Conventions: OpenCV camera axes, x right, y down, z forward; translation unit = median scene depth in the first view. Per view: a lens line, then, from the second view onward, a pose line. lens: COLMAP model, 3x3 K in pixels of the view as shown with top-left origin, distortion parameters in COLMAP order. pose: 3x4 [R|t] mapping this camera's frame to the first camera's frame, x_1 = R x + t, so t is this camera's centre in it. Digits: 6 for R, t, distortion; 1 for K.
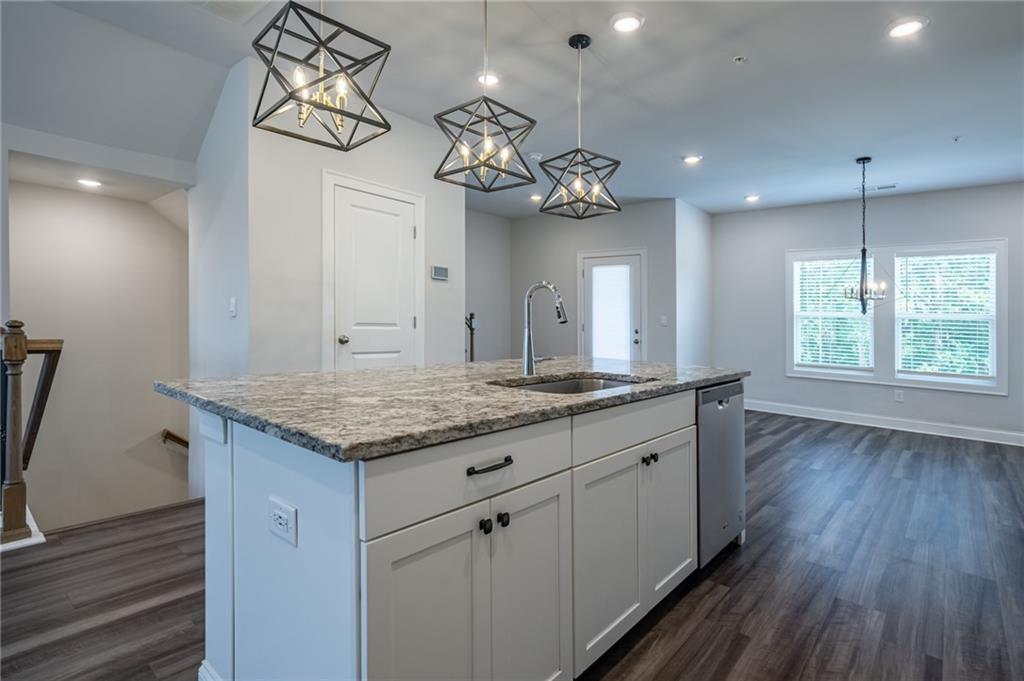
lens RADIAL K [[503.8, 0, 523.5], [0, 503.8, 297.0], [0, 0, 1]] dist [0.001356, 0.001623]
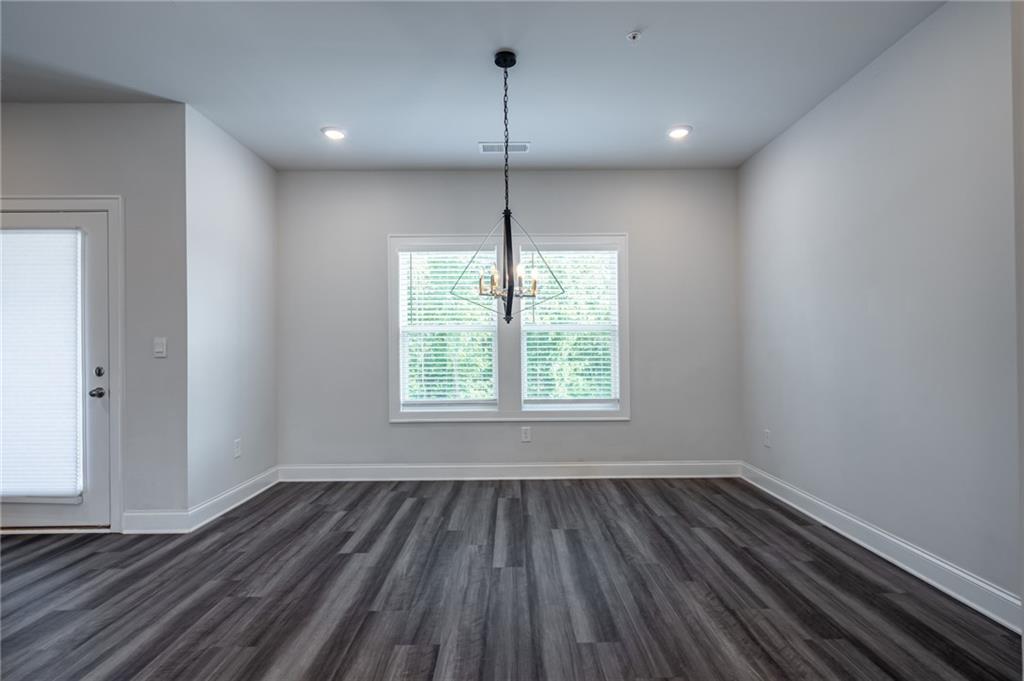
lens RADIAL K [[503.8, 0, 520.7], [0, 503.8, 338.0], [0, 0, 1]] dist [0.001356, 0.001623]
pose [[0.746507, -0.026956, 0.664831, 0.259581], [0.002298, 0.999278, 0.037936, 0.025139], [-0.665374, -0.026792, 0.746030, 0.483303]]
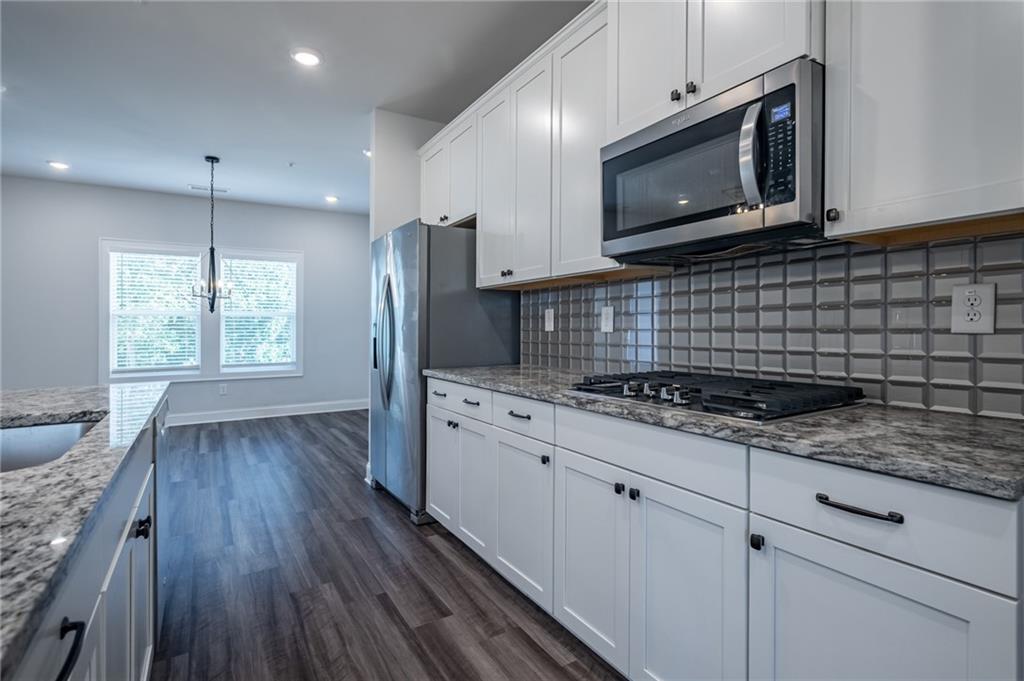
lens RADIAL K [[503.8, 0, 508.5], [0, 503.8, 314.3], [0, 0, 1]] dist [0.001356, 0.001623]
pose [[0.318467, -0.012720, 0.947849, -0.078371], [-0.027651, 0.999360, 0.022702, -0.002976], [-0.947531, -0.033438, 0.317911, 0.103632]]
